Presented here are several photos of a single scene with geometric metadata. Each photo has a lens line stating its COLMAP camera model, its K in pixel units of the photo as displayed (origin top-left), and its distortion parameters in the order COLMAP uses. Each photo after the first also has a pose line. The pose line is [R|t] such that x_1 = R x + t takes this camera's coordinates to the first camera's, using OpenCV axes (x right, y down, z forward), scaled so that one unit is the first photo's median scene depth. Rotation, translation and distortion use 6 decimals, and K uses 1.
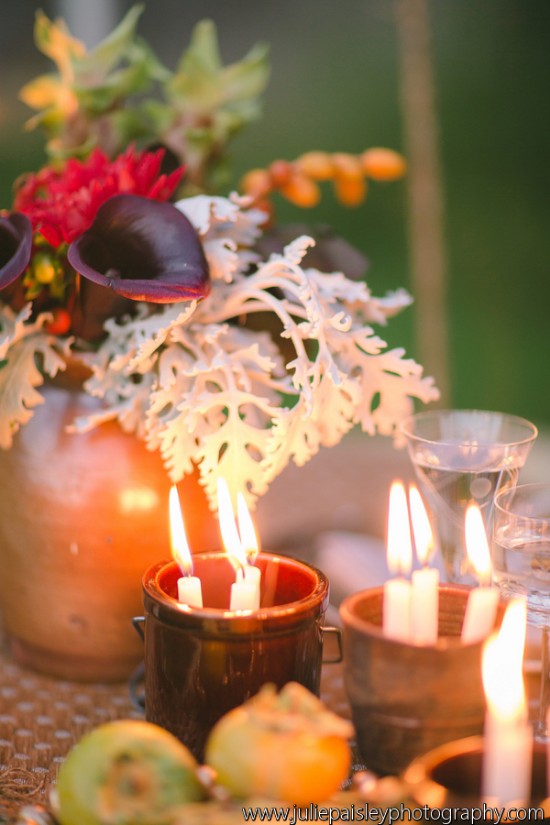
lens RADIAL K [[1916.6, 0, 275.0], [0, 1916.6, 412.5], [0, 0, 1]] dist [-0.139889, -0.146213]
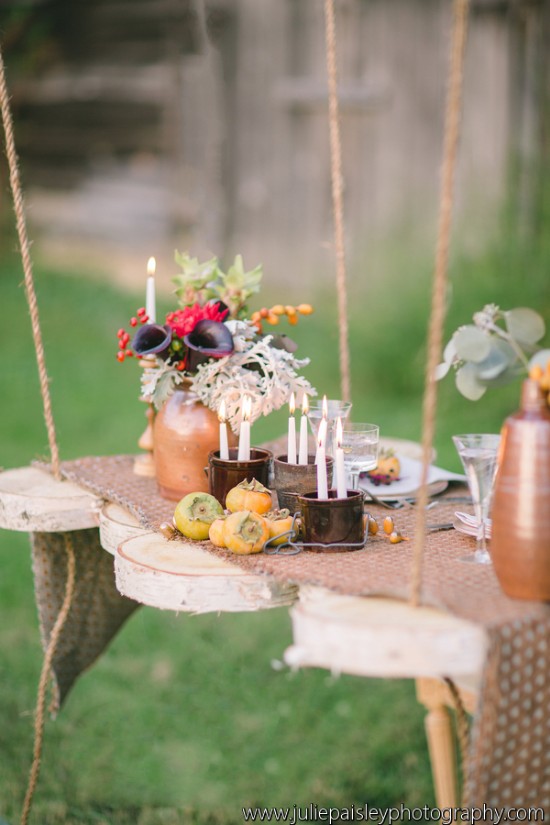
lens RADIAL K [[1916.6, 0, 275.0], [0, 1916.6, 412.5], [0, 0, 1]] dist [-0.139889, -0.146213]
pose [[0.998464, 0.021093, -0.051240, 0.166435], [-0.025337, 0.996175, -0.083629, 0.250414], [0.049280, 0.084799, 0.995179, -1.745787]]
